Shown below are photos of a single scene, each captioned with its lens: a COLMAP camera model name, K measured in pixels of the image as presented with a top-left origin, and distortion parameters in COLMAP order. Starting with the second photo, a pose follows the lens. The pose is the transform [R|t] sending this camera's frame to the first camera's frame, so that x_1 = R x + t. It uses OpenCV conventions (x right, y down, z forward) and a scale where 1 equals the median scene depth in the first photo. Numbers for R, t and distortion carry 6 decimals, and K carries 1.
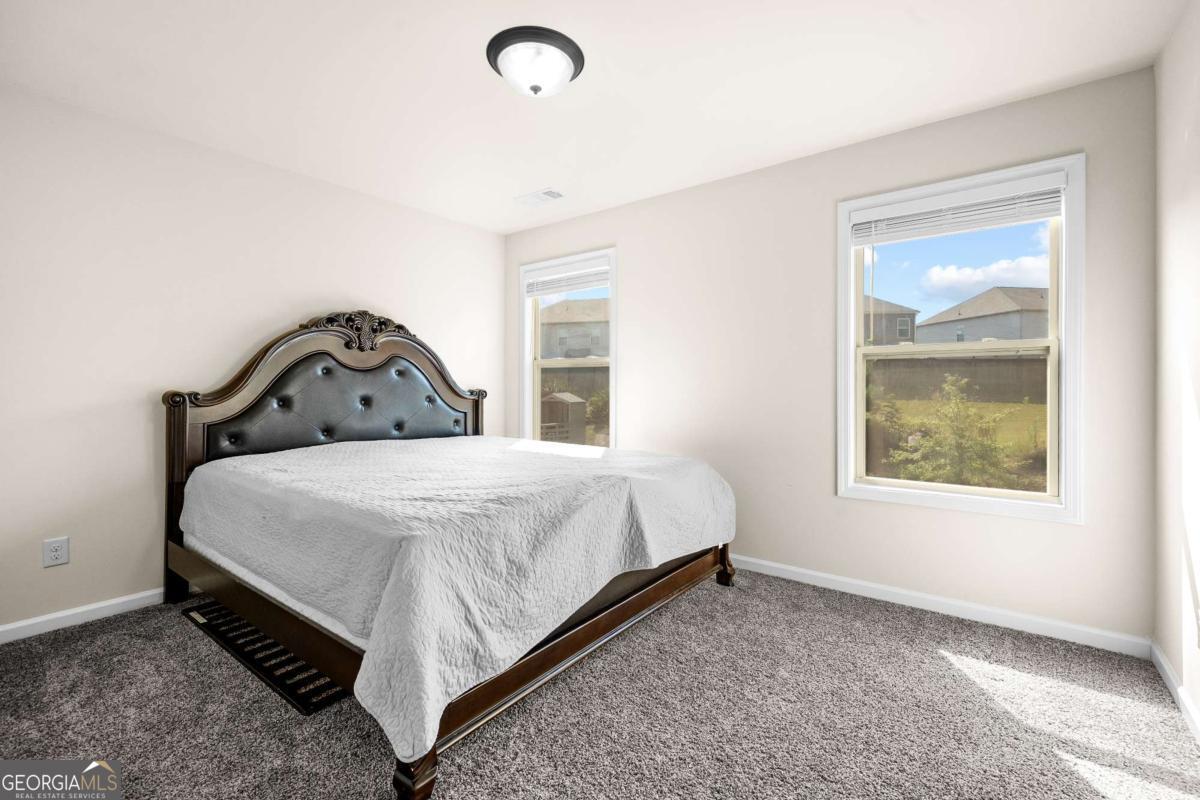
lens RADIAL K [[510.5, 0, 600.3], [0, 510.5, 399.8], [0, 0, 1]] dist [0.002576, 0.000688]
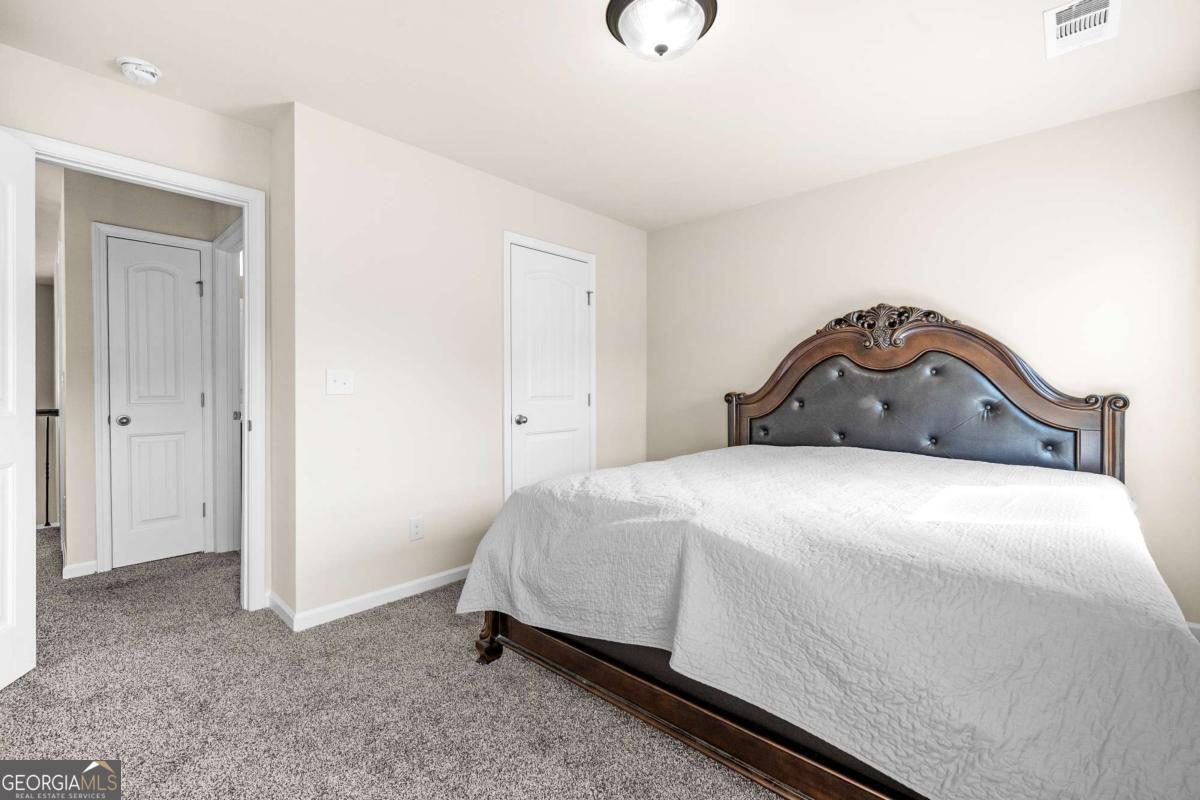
lens RADIAL K [[510.5, 0, 600.3], [0, 510.5, 399.8], [0, 0, 1]] dist [0.002576, 0.000688]
pose [[-0.077589, 0.023173, -0.996716, 0.459668], [-0.018871, 0.999517, 0.024707, -0.019666], [0.996807, 0.020726, -0.077114, 0.573622]]
